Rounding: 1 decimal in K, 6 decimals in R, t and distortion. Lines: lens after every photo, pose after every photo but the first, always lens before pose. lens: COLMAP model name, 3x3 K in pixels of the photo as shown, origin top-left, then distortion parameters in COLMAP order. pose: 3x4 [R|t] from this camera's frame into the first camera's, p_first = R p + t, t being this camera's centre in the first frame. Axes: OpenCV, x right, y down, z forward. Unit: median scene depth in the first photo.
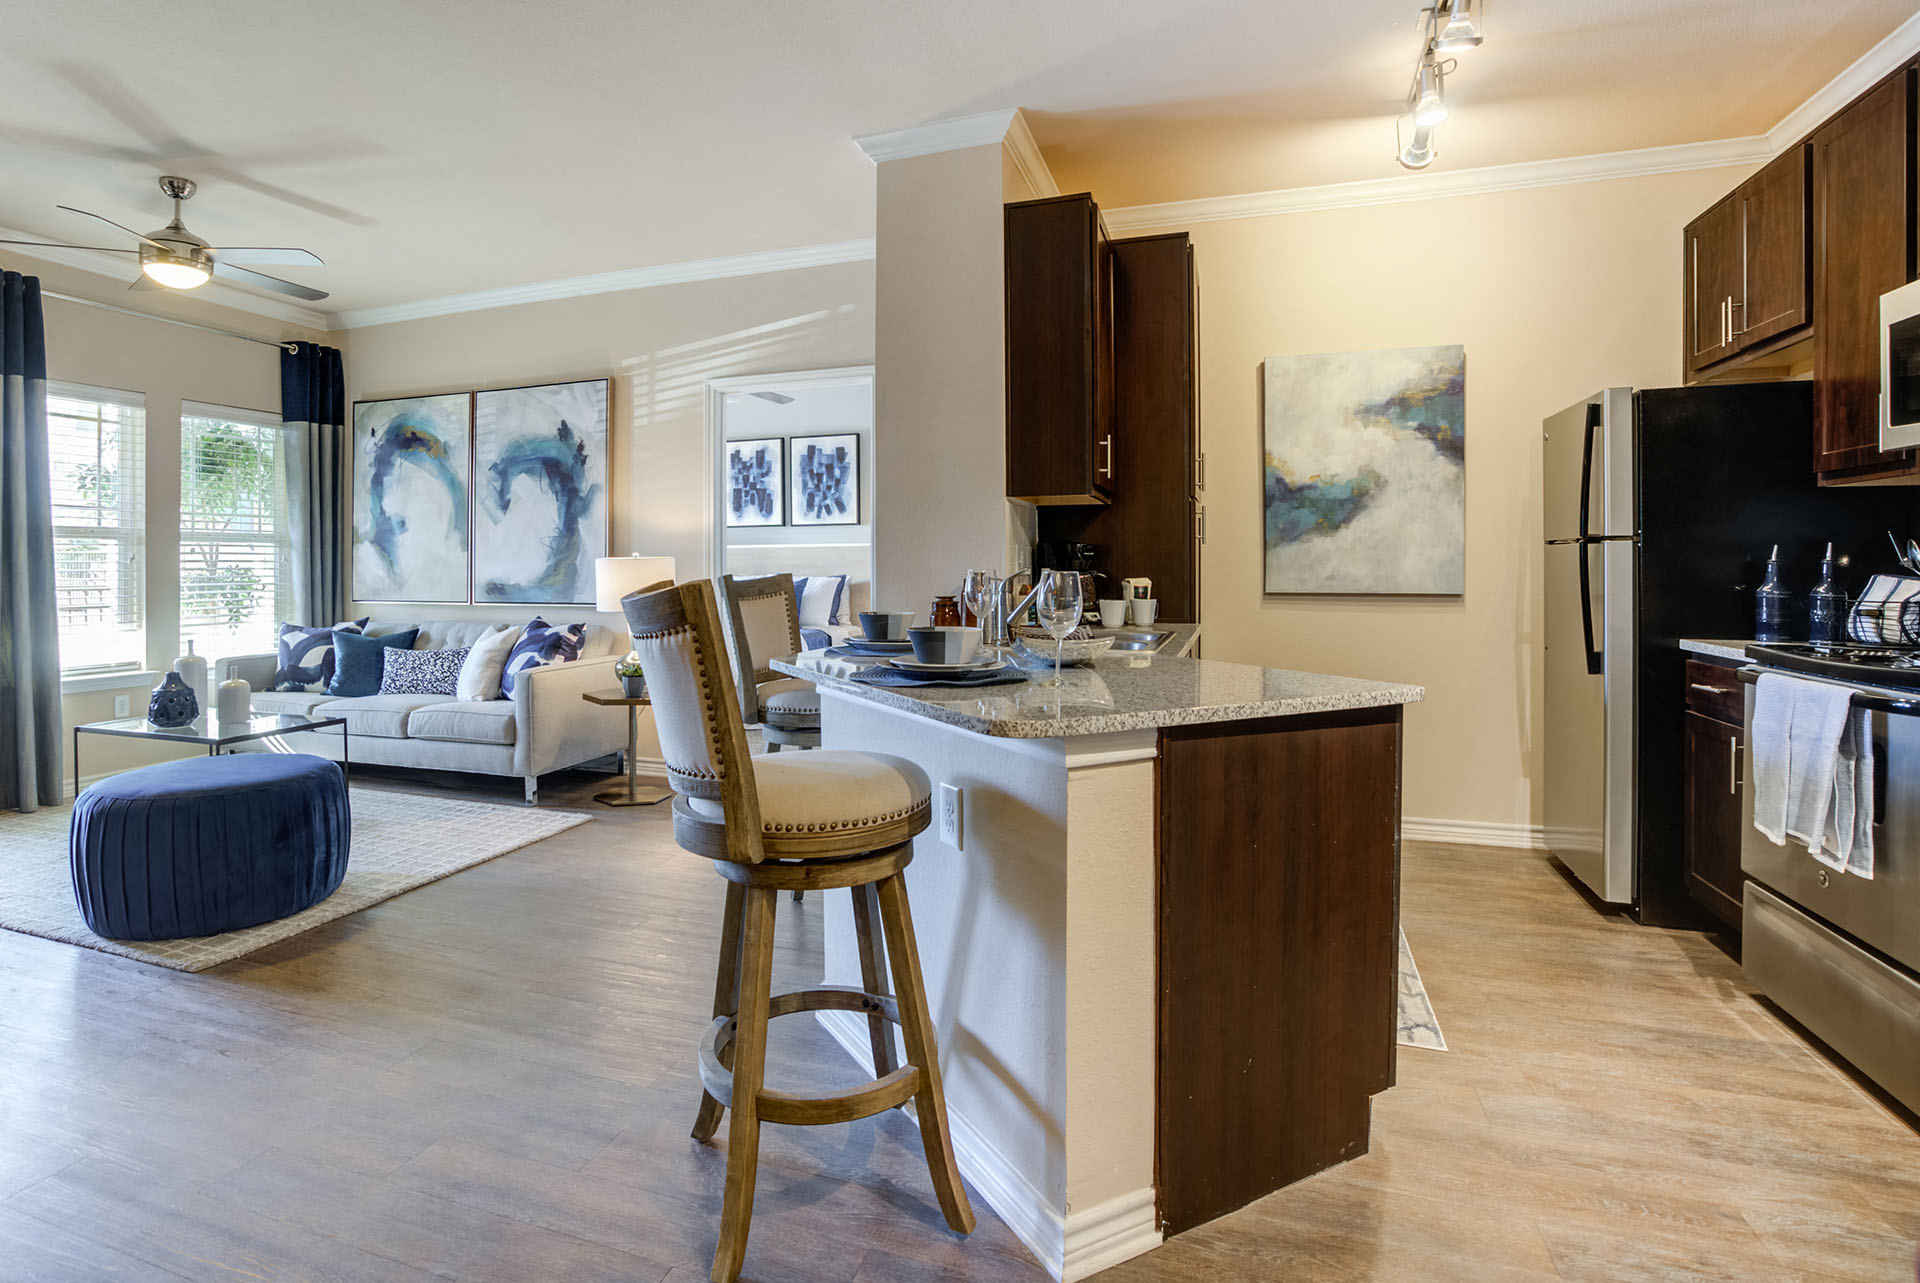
lens RADIAL K [[922.5, 0, 957.3], [0, 922.5, 576.7], [0, 0, 1]] dist [-0.046264, 0.022538]
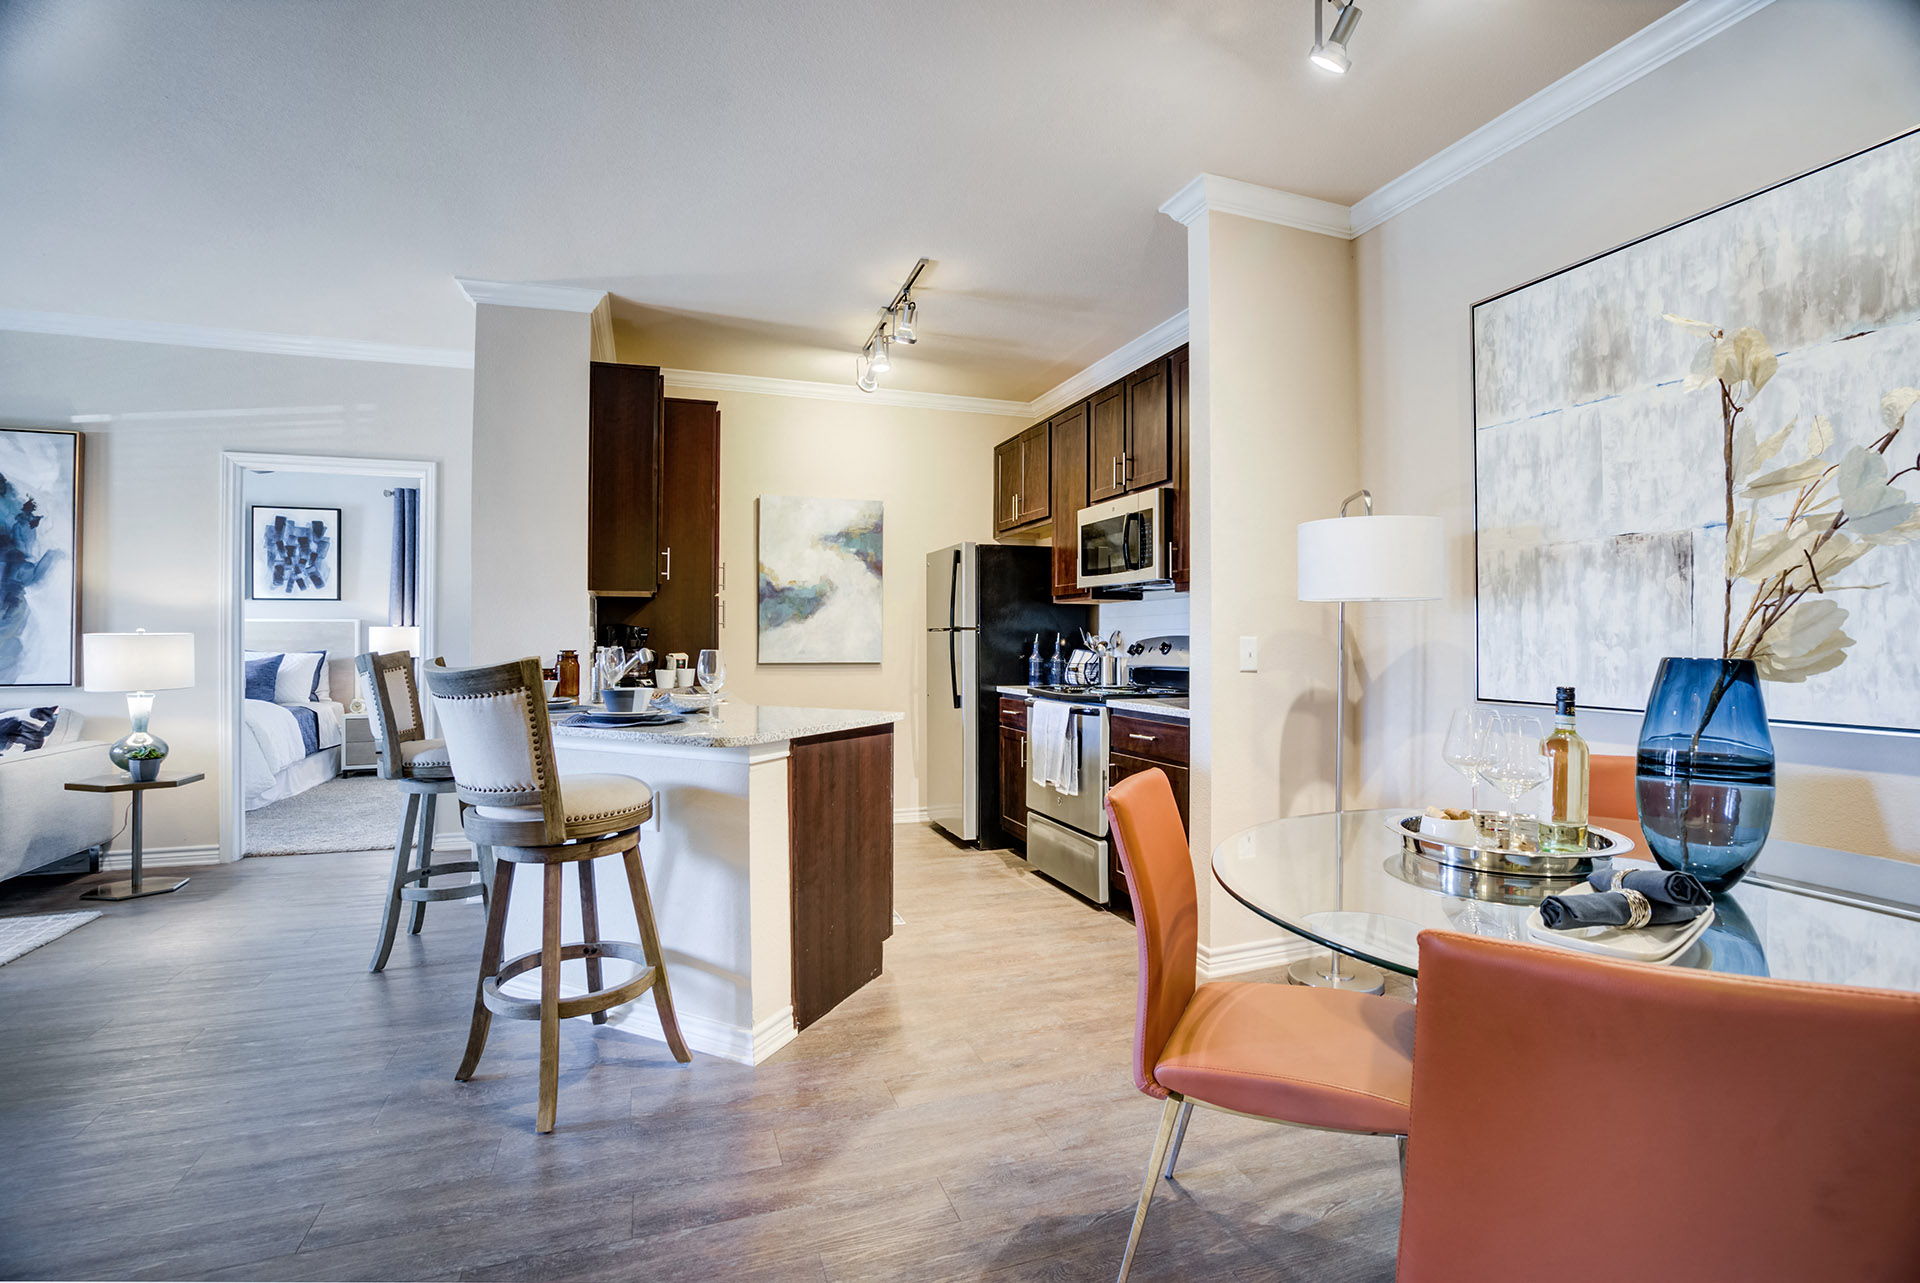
lens RADIAL K [[894.1, 0, 955.1], [0, 894.1, 651.3], [0, 0, 1]] dist [-0.001356, -0.000318]
pose [[0.777911, -0.003391, 0.628365, -0.362470], [0.002619, 0.999994, 0.002154, -0.003265], [-0.628369, -0.000030, 0.777916, -0.311421]]
